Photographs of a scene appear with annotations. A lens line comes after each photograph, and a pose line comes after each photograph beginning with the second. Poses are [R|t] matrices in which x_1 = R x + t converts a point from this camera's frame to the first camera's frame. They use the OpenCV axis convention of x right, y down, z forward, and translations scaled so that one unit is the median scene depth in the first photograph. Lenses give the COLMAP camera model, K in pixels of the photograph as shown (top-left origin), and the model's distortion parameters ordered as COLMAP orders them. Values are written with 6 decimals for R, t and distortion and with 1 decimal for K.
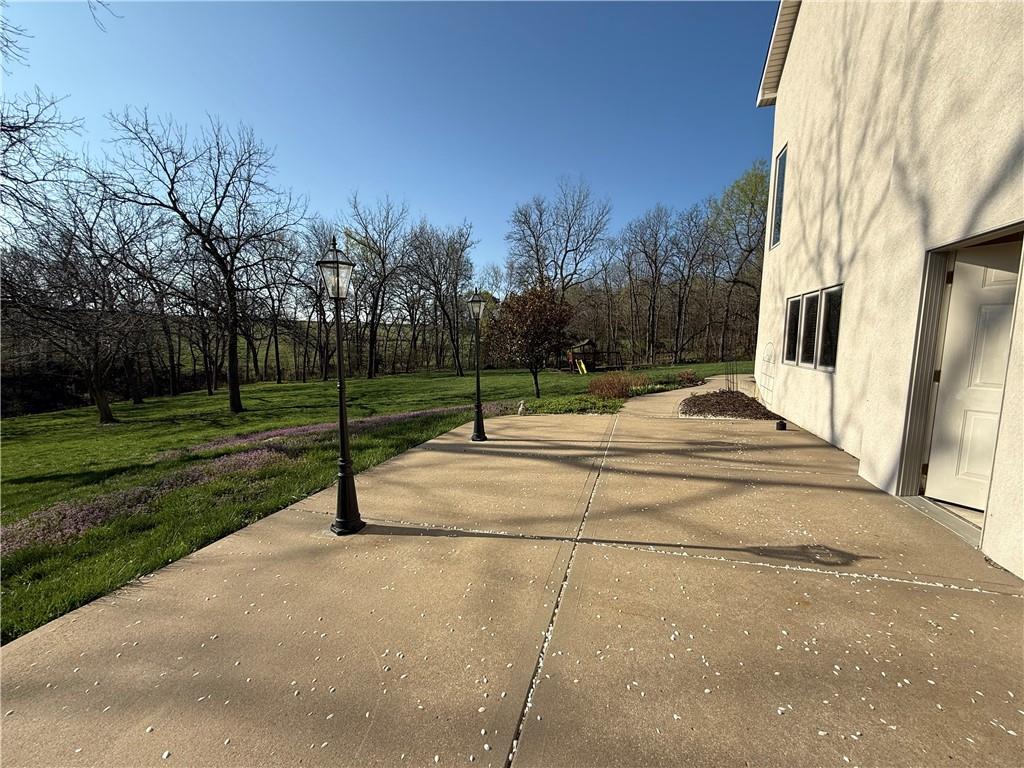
lens RADIAL K [[402.9, 0, 504.3], [0, 402.9, 384.3], [0, 0, 1]] dist [-0.008163, 0.000005]
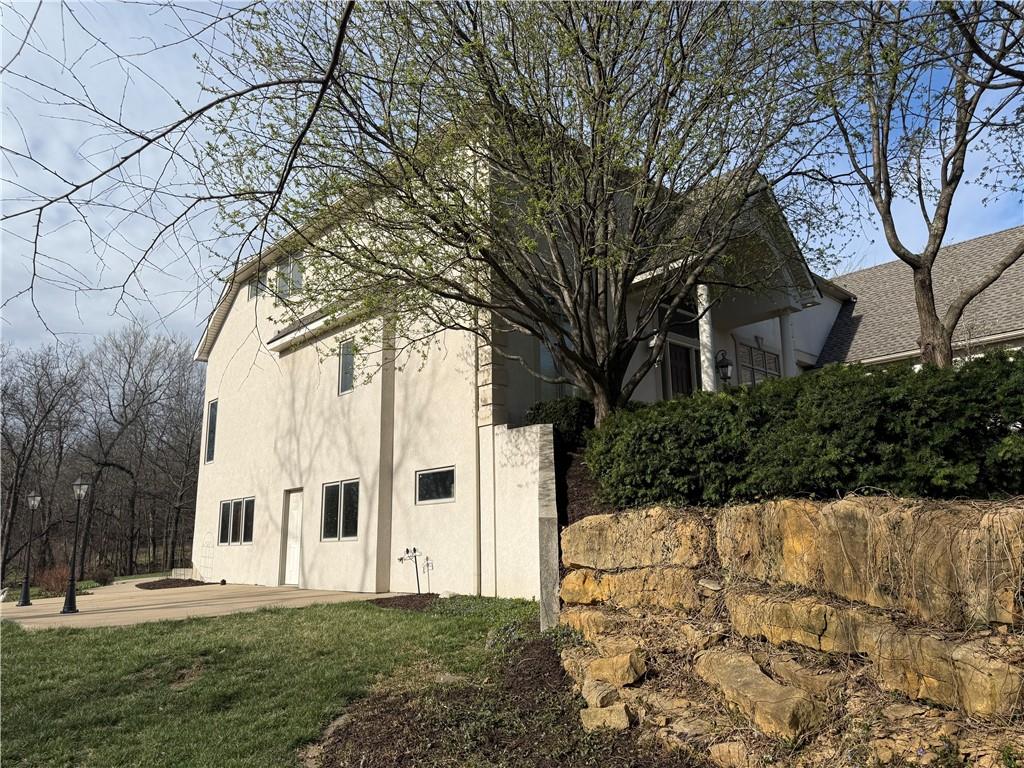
lens RADIAL K [[716.9, 0, 507.1], [0, 716.9, 388.6], [0, 0, 1]] dist [0.034845, -0.042831]
pose [[0.481971, 0.171900, 0.859159, -0.169052], [0.124098, 0.957288, -0.261150, 0.032331], [-0.867355, 0.232487, 0.440052, -0.174864]]
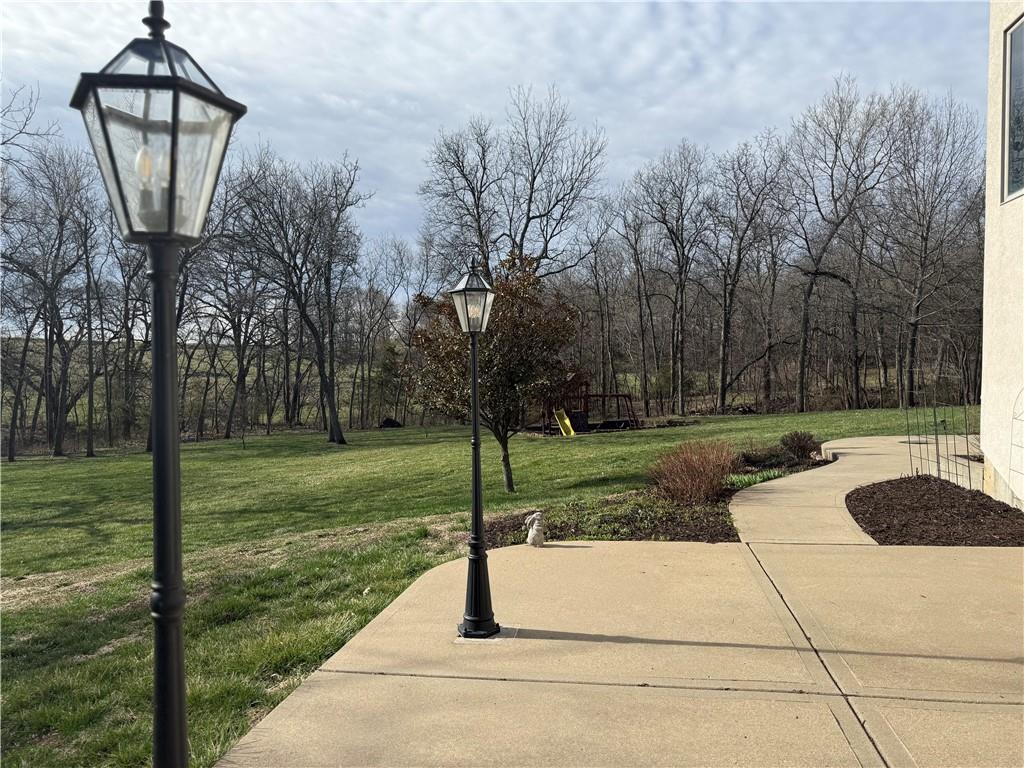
lens RADIAL K [[716.9, 0, 504.3], [0, 716.9, 384.3], [0, 0, 1]] dist [0.034845, -0.042831]
pose [[0.990785, -0.004946, 0.135353, -0.016380], [0.017632, 0.995539, -0.092685, -0.004891], [-0.134290, 0.094217, 0.986453, 0.033700]]
